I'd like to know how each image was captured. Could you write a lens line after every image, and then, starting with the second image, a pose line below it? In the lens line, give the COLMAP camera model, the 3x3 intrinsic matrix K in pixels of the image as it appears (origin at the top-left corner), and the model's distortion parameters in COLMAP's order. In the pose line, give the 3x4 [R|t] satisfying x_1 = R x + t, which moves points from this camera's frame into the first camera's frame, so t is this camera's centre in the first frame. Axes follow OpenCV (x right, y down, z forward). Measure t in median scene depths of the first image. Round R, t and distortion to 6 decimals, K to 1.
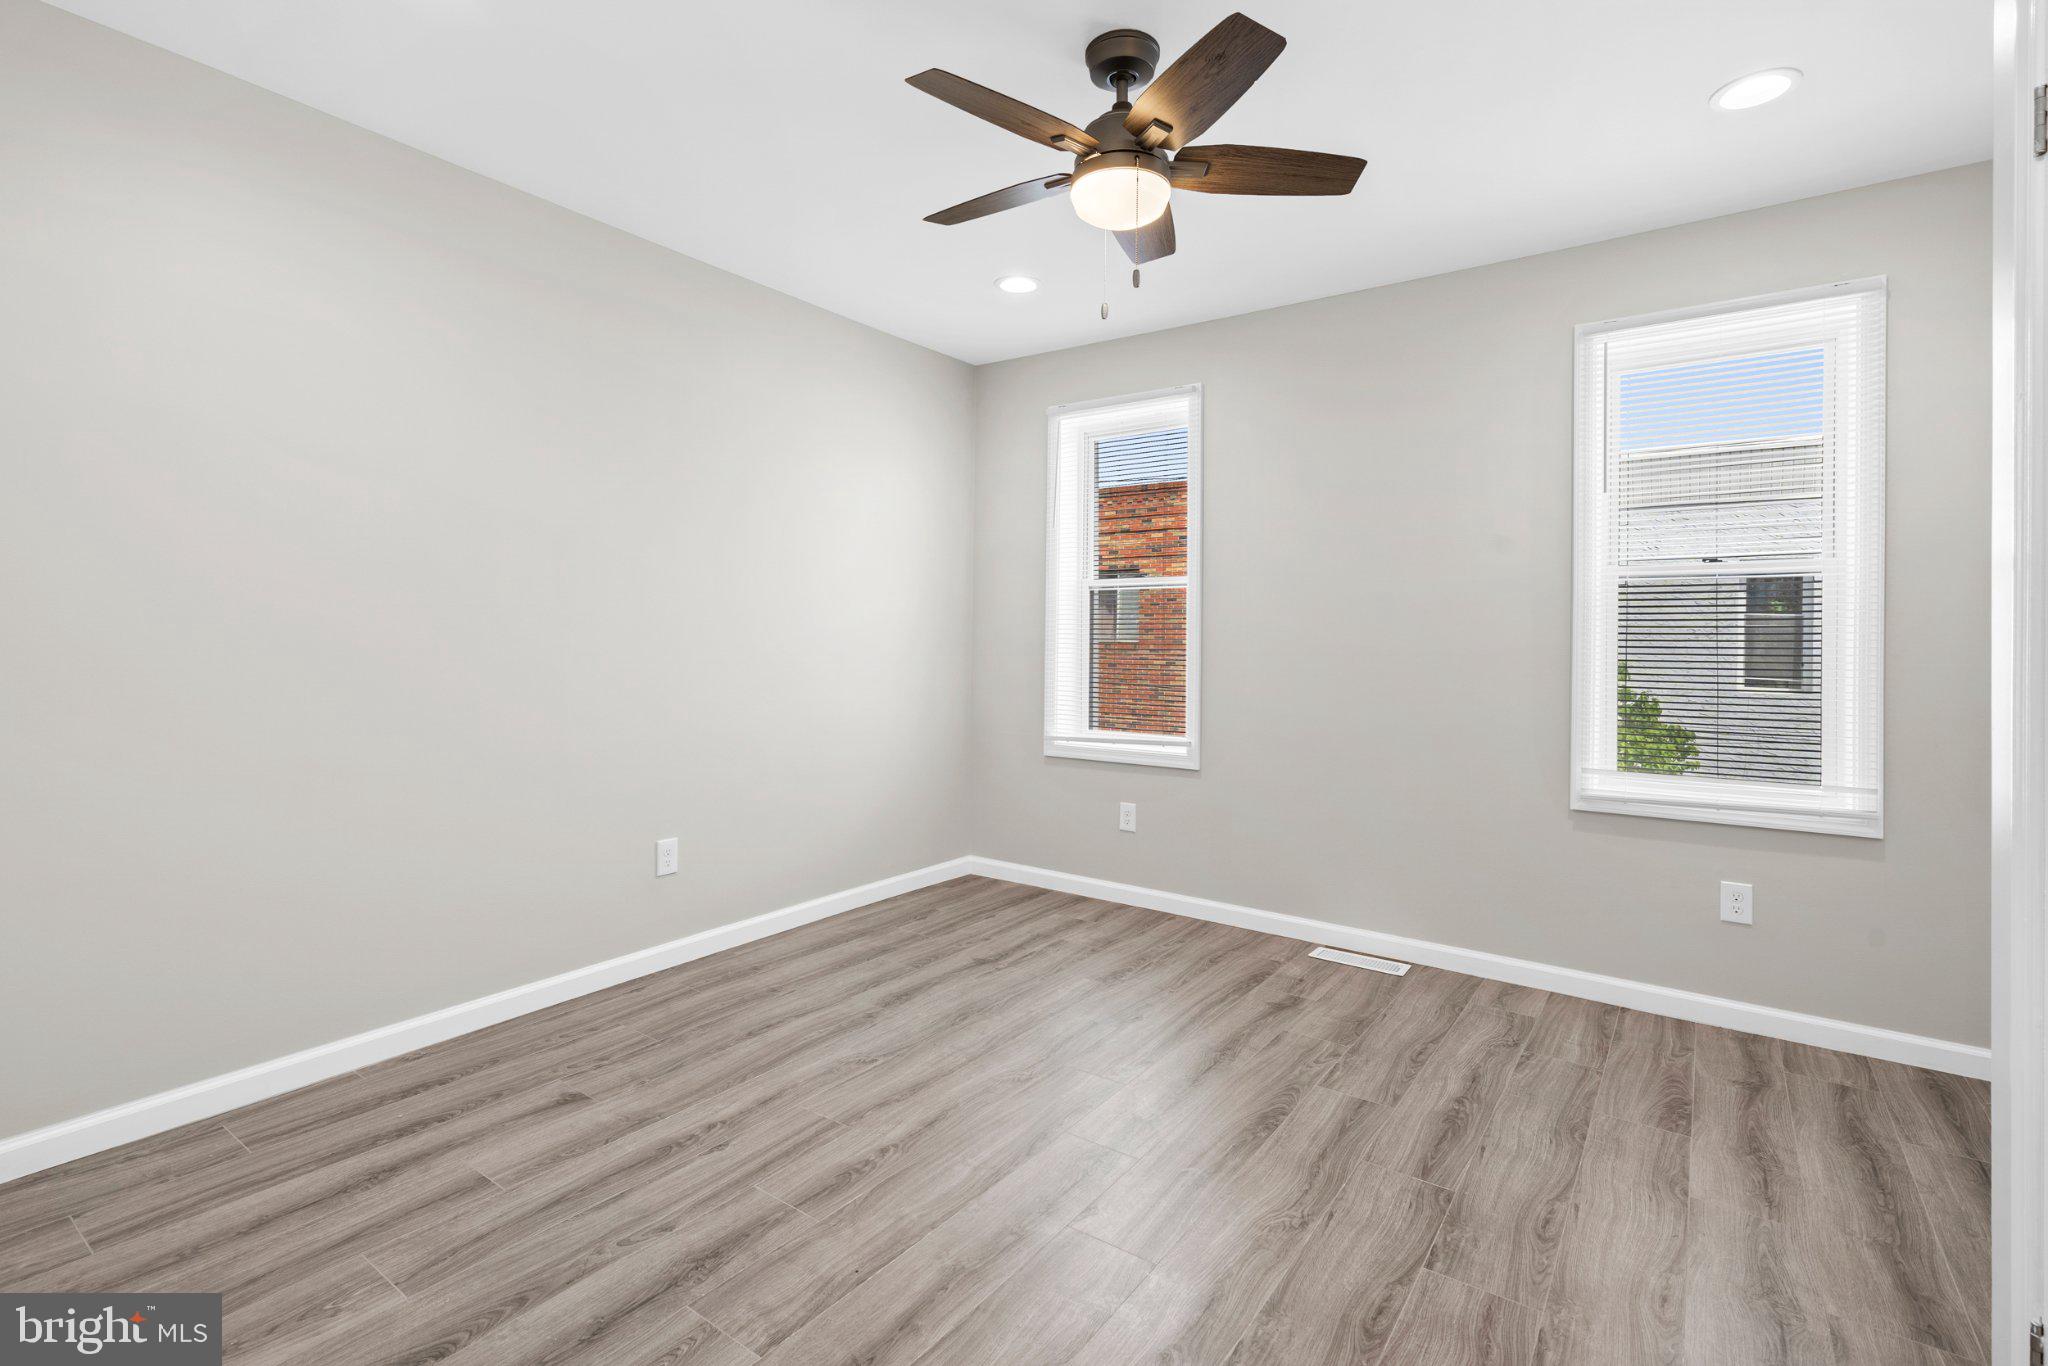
lens RADIAL K [[942.0, 0, 1023.1], [0, 942.0, 671.1], [0, 0, 1]] dist [-0.002245, 0.000676]
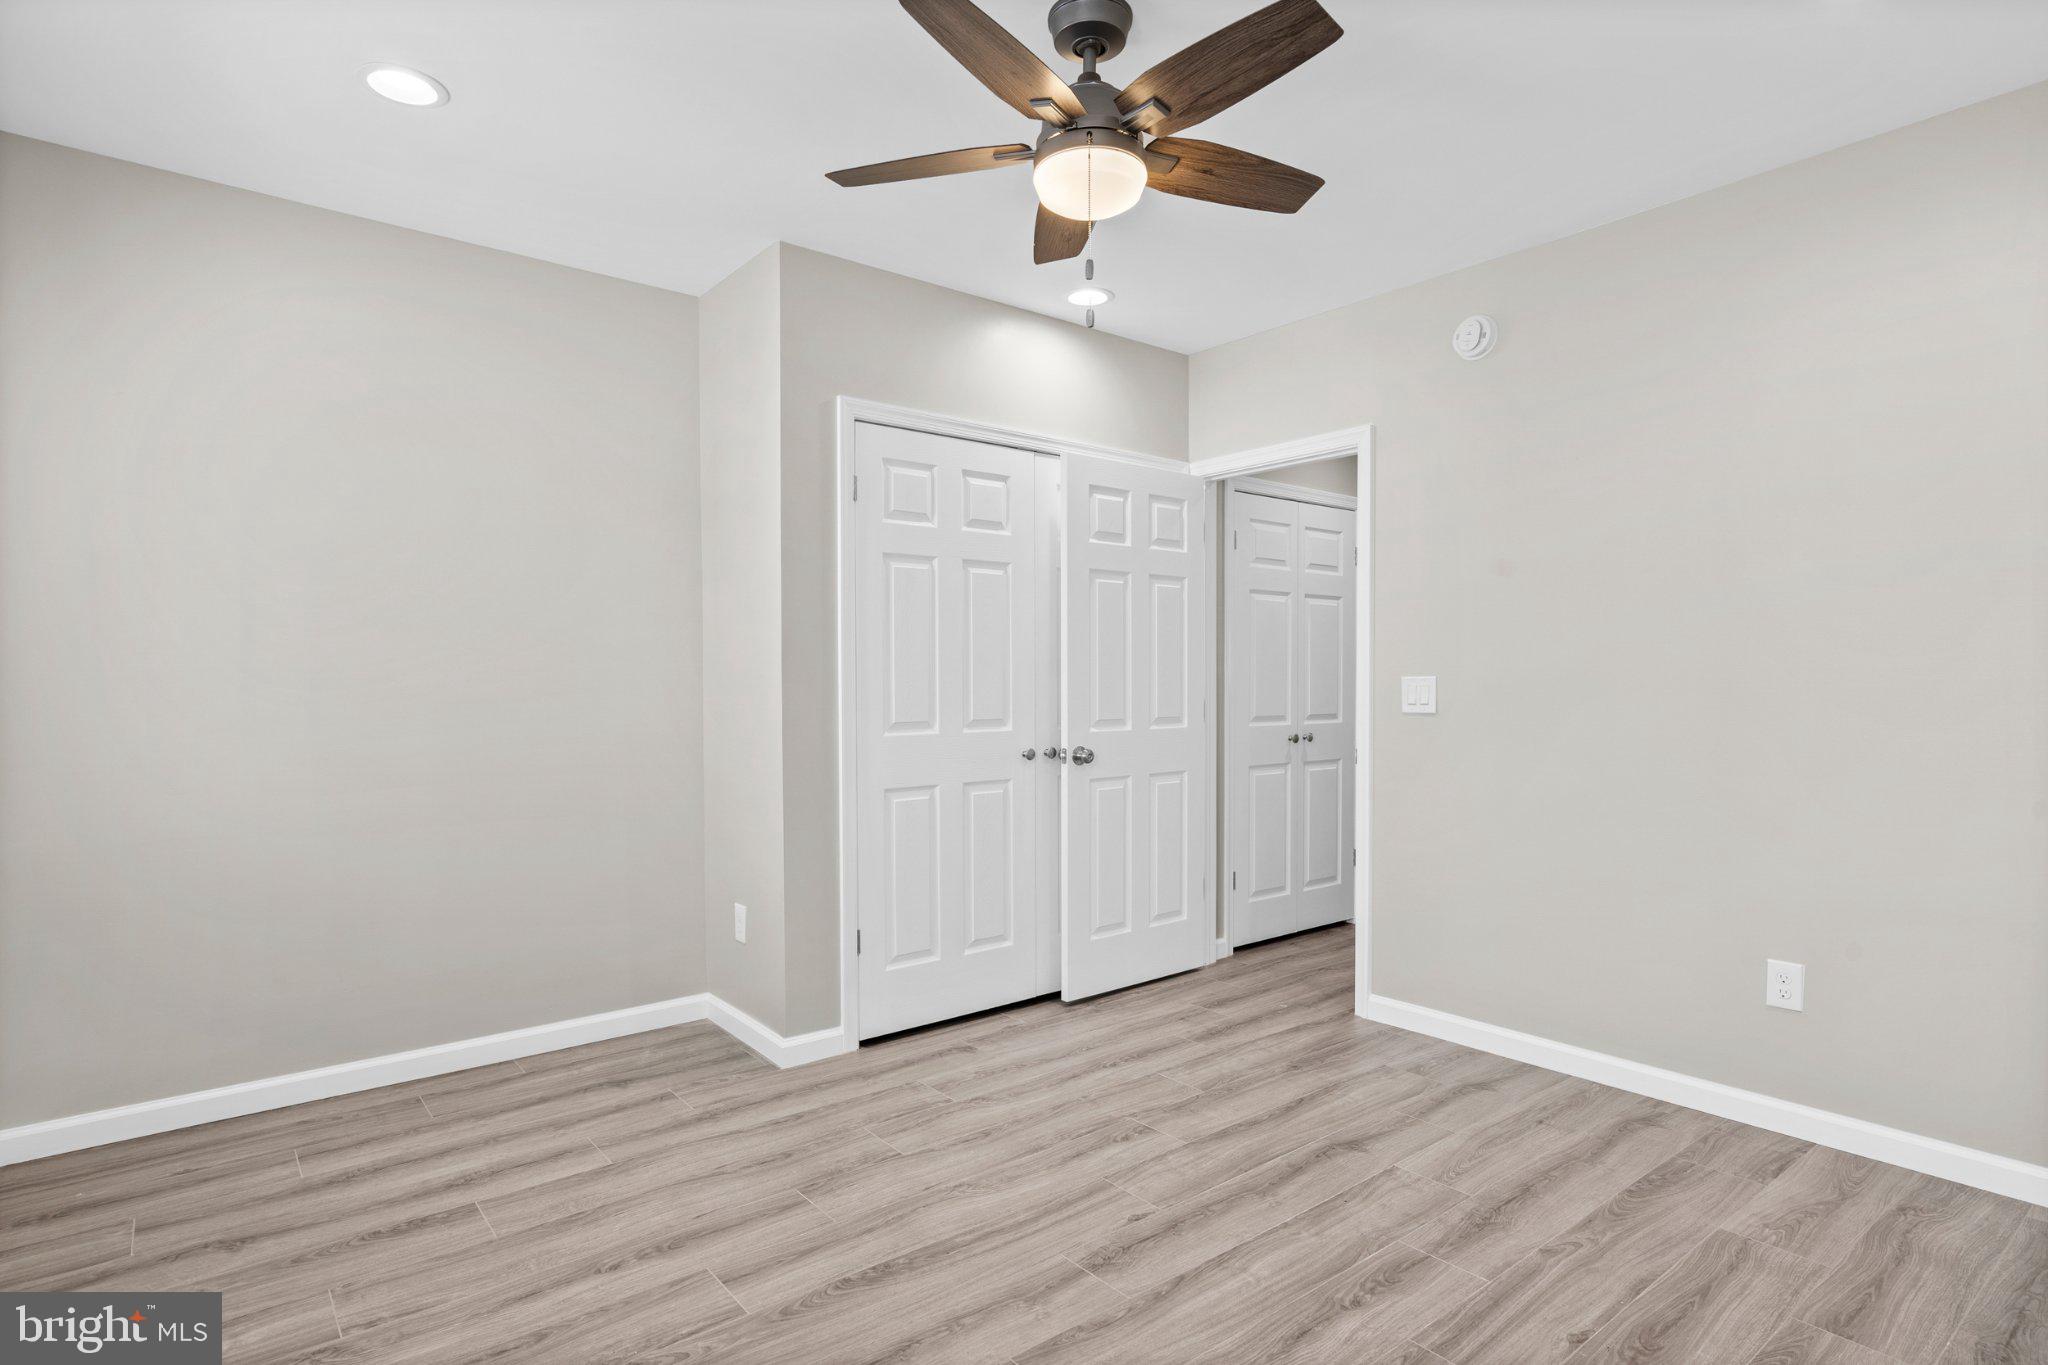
lens RADIAL K [[1067.9, 0, 1024.0], [0, 1067.9, 682.5], [0, 0, 1]] dist [0.002140, 0.000716]
pose [[-0.963639, -0.010390, 0.267006, -0.115331], [-0.001472, 0.999435, 0.033579, -0.071393], [-0.267204, 0.031965, -0.963110, 2.040583]]
